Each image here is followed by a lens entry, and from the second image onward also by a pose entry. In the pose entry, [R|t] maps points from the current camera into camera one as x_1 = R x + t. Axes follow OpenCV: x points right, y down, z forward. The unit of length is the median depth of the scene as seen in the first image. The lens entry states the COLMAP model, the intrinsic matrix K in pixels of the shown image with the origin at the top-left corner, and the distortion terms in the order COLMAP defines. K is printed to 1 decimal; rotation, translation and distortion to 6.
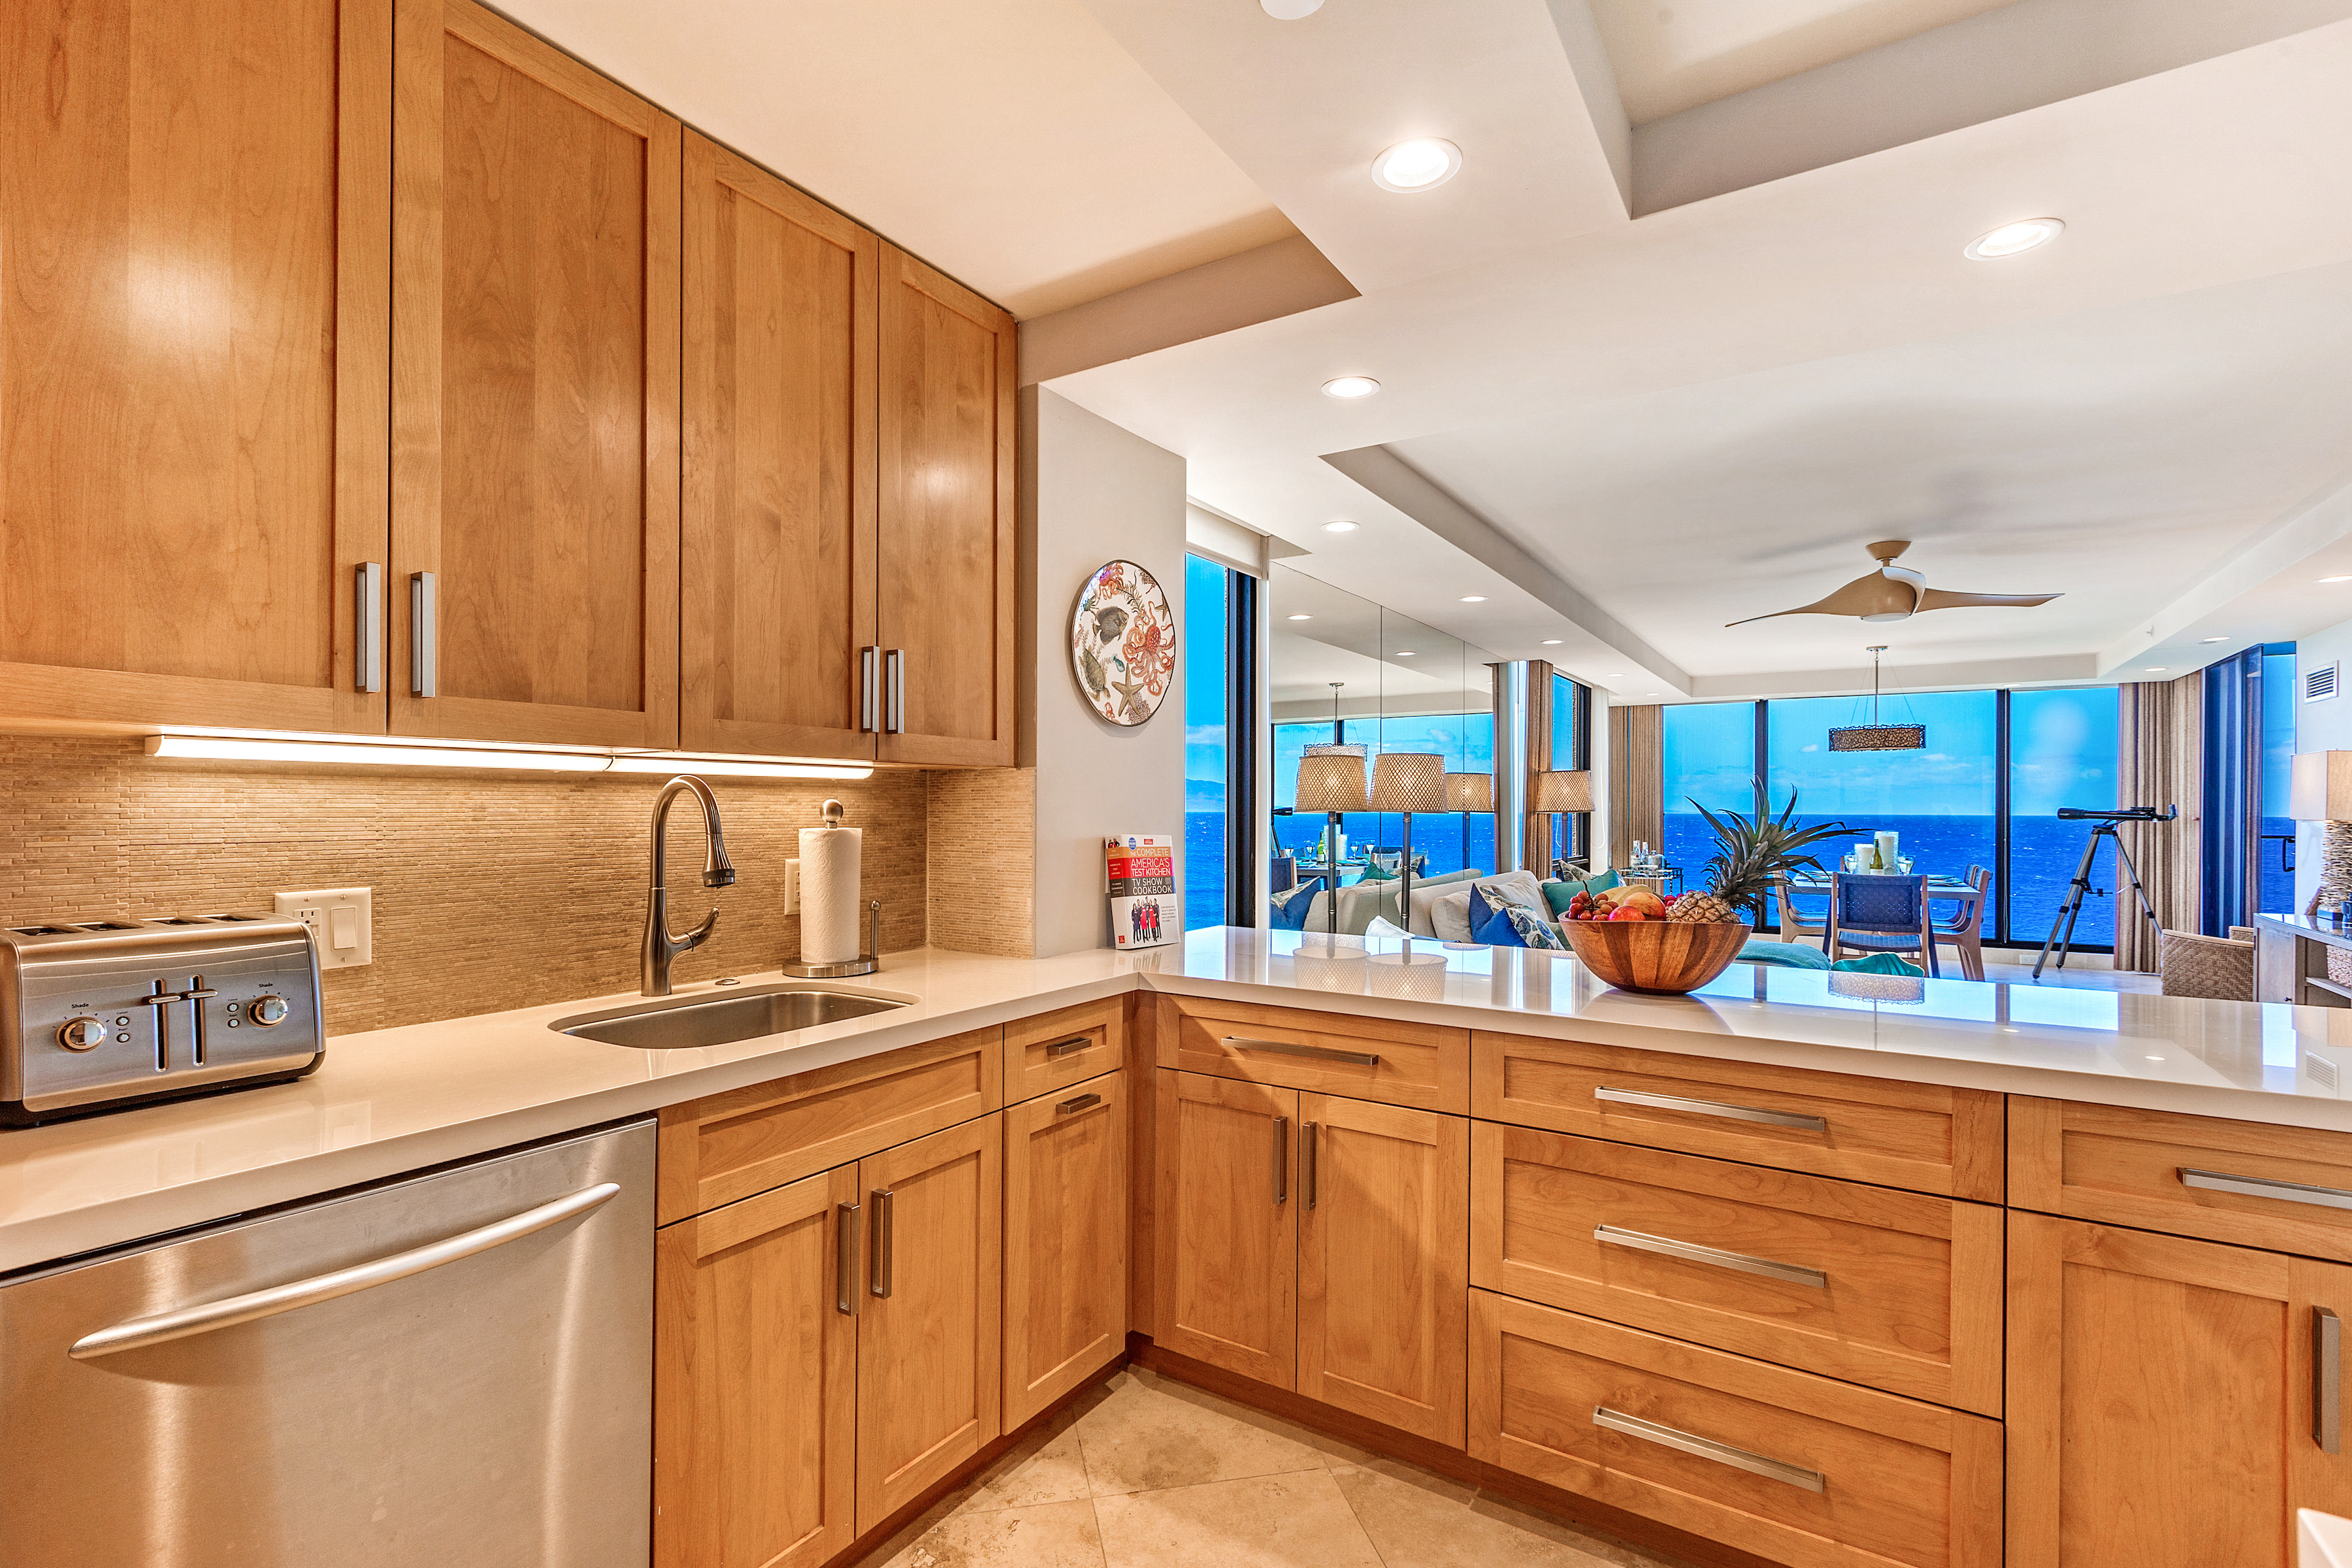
lens RADIAL K [[1067.6, 0, 1177.8], [0, 1067.6, 802.3], [0, 0, 1]] dist [0.000555, -0.000022]
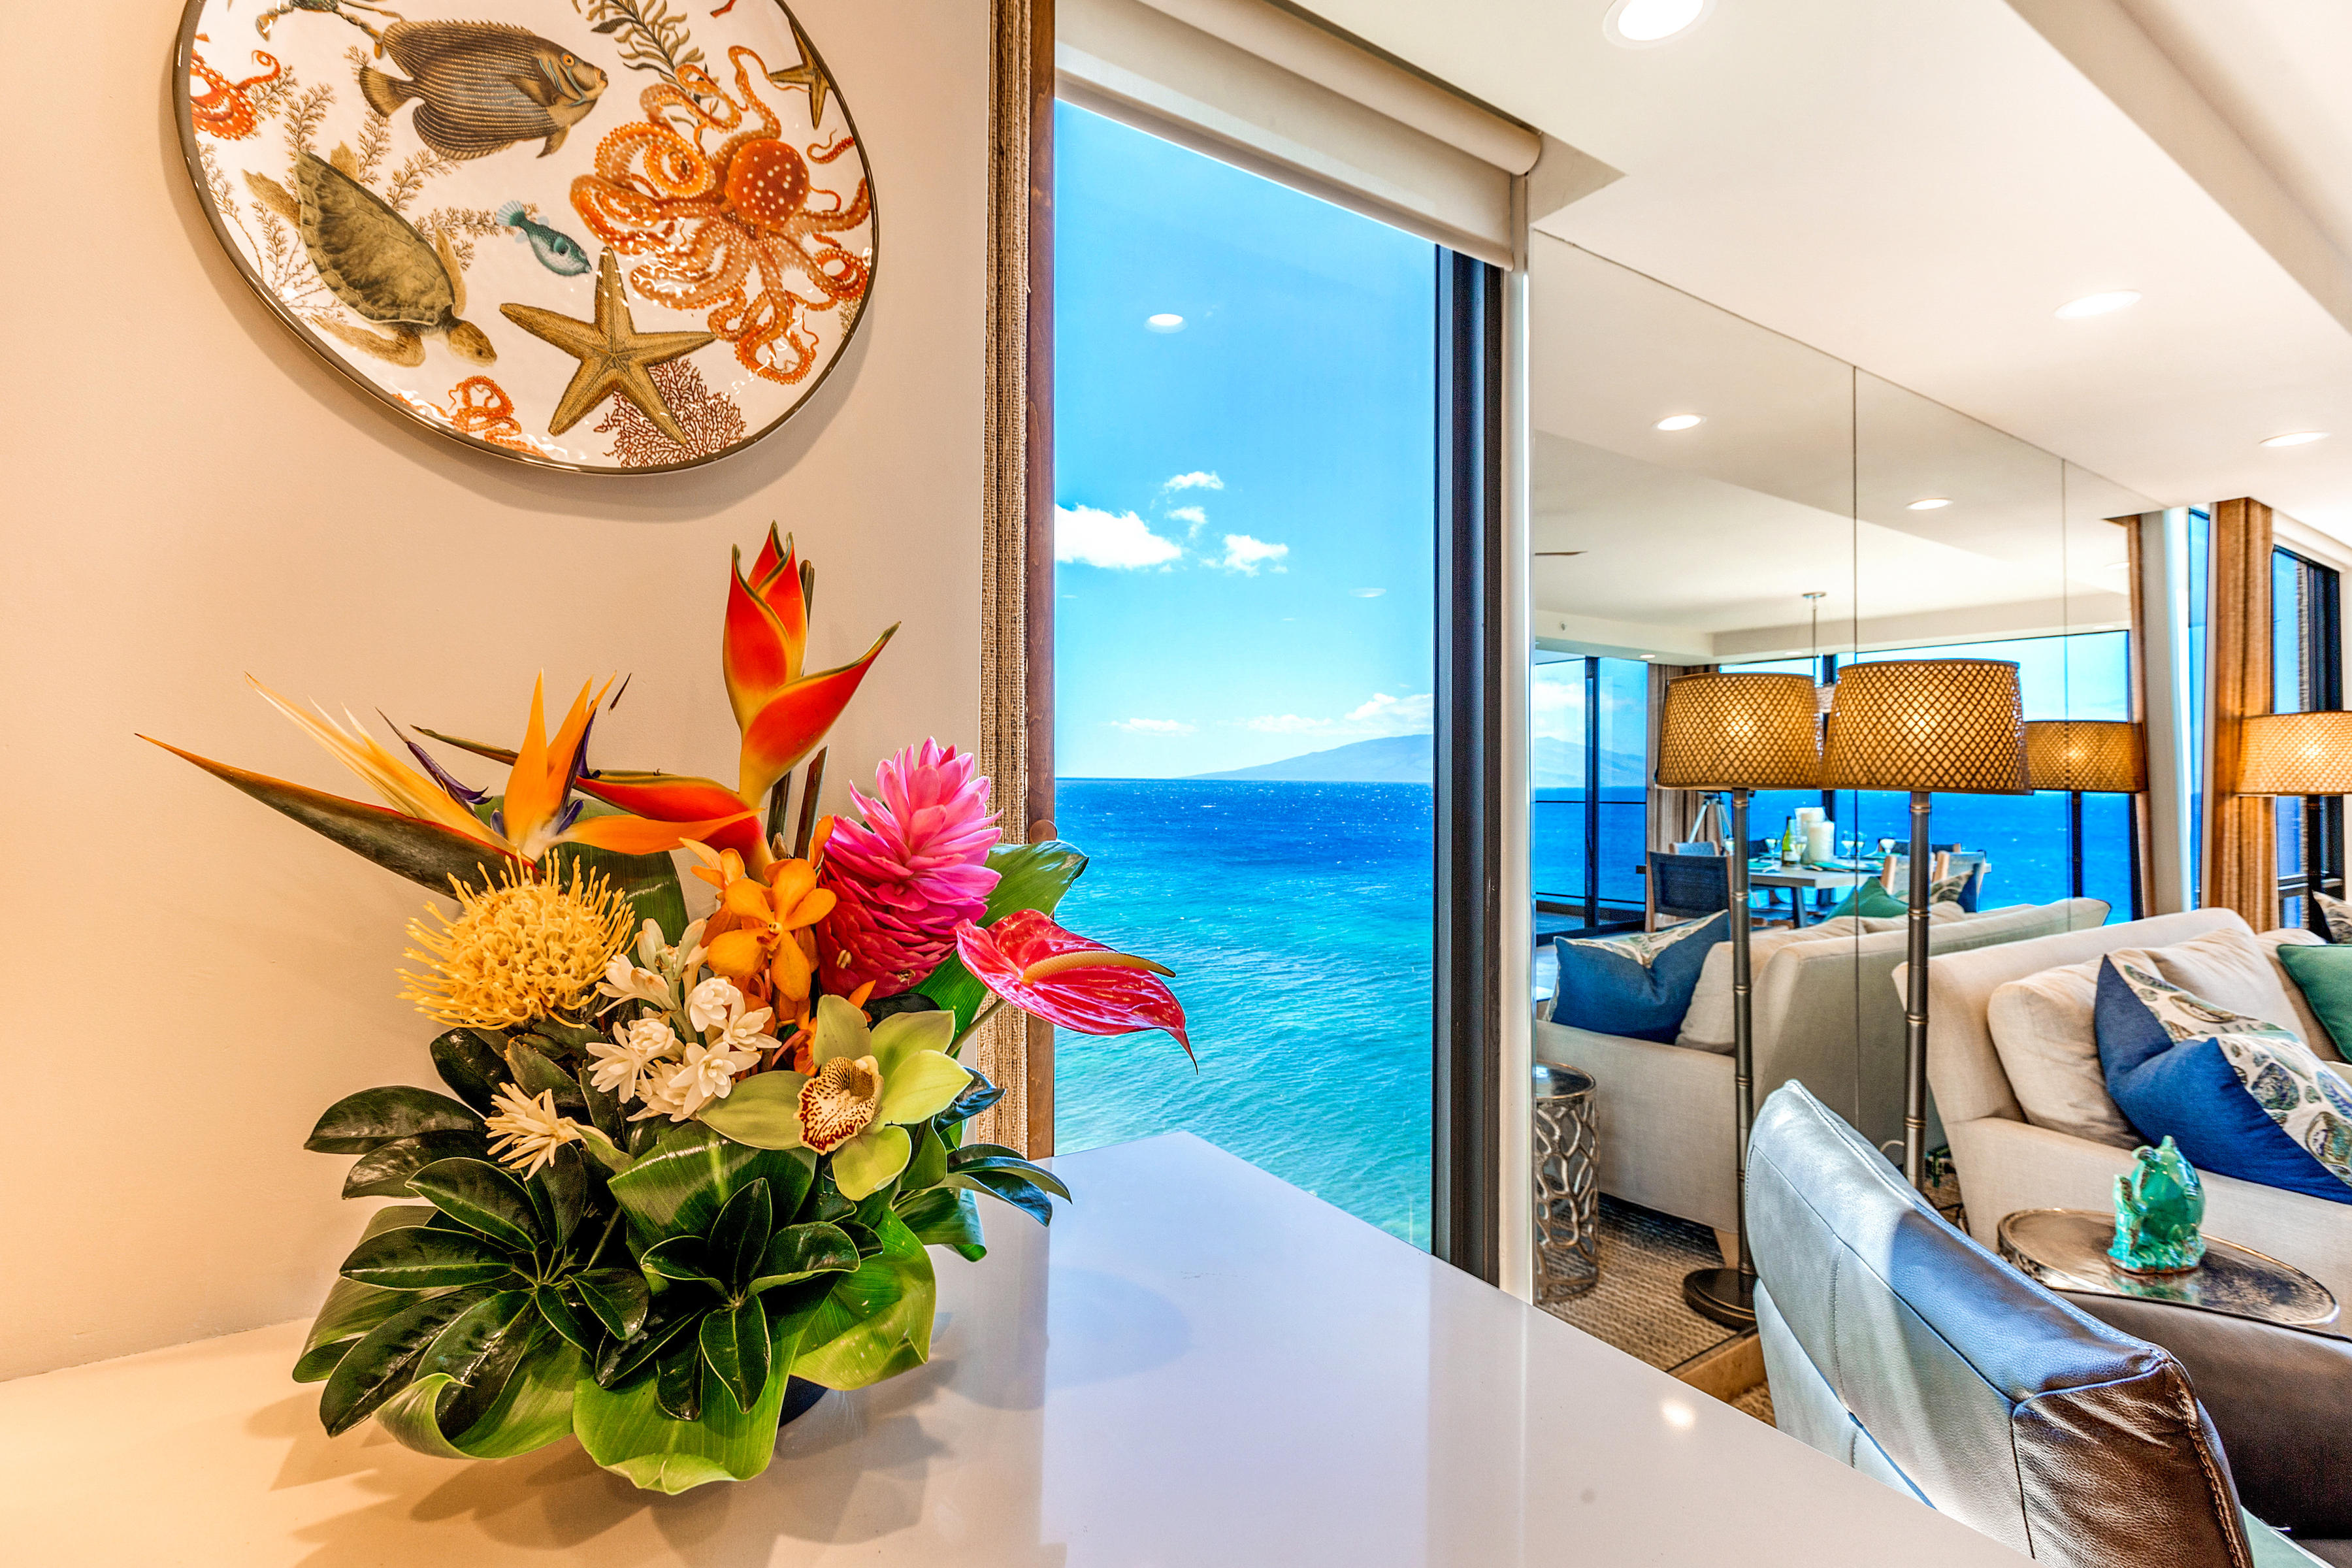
lens RADIAL K [[1062.2, 0, 1163.1], [0, 1062.2, 743.5], [0, 0, 1]] dist [-0.001871, -0.000713]
pose [[0.907895, -0.004126, -0.419178, 0.237381], [-0.007136, 0.999655, -0.025295, 0.005772], [0.419138, 0.025956, 0.907552, 0.962861]]
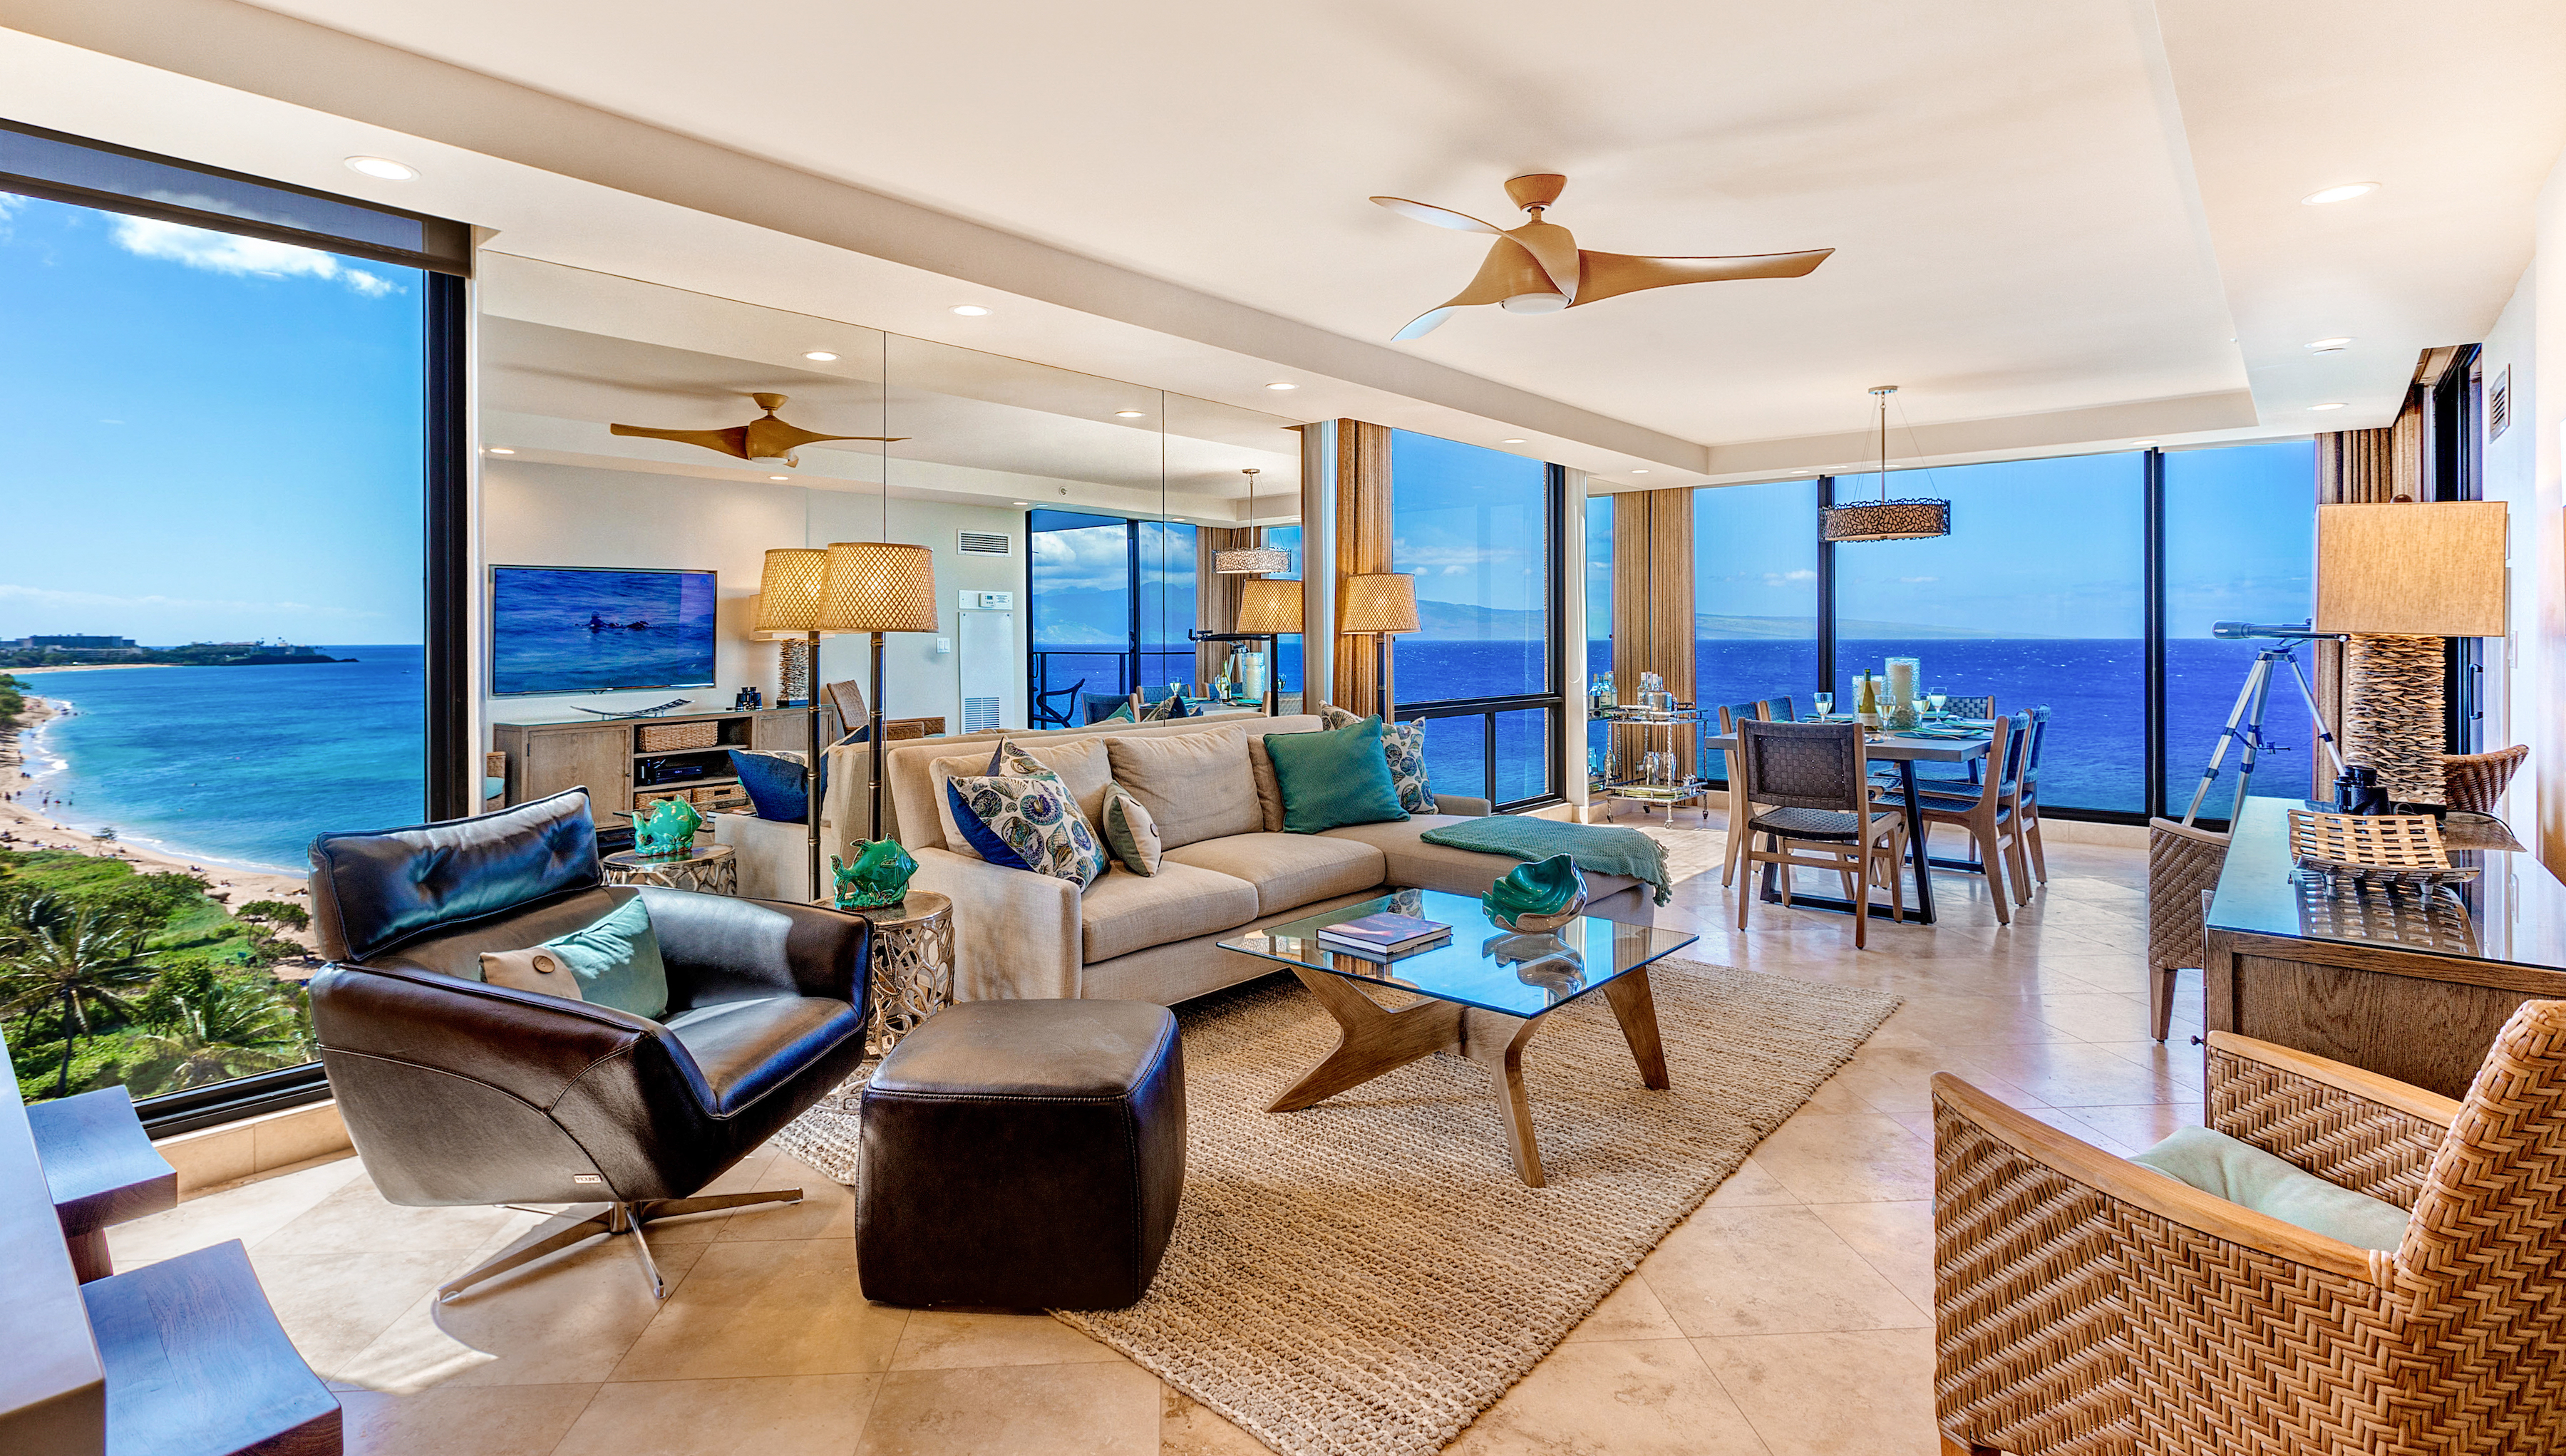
lens RADIAL K [[1201.8, 0, 1277.7], [0, 1201.8, 635.0], [0, 0, 1]] dist [0.002286, 0.000300]
pose [[0.991484, -0.007446, -0.130013, 1.206138], [0.007872, 0.999965, 0.002768, 0.024725], [0.129988, -0.003768, 0.991508, 0.602314]]
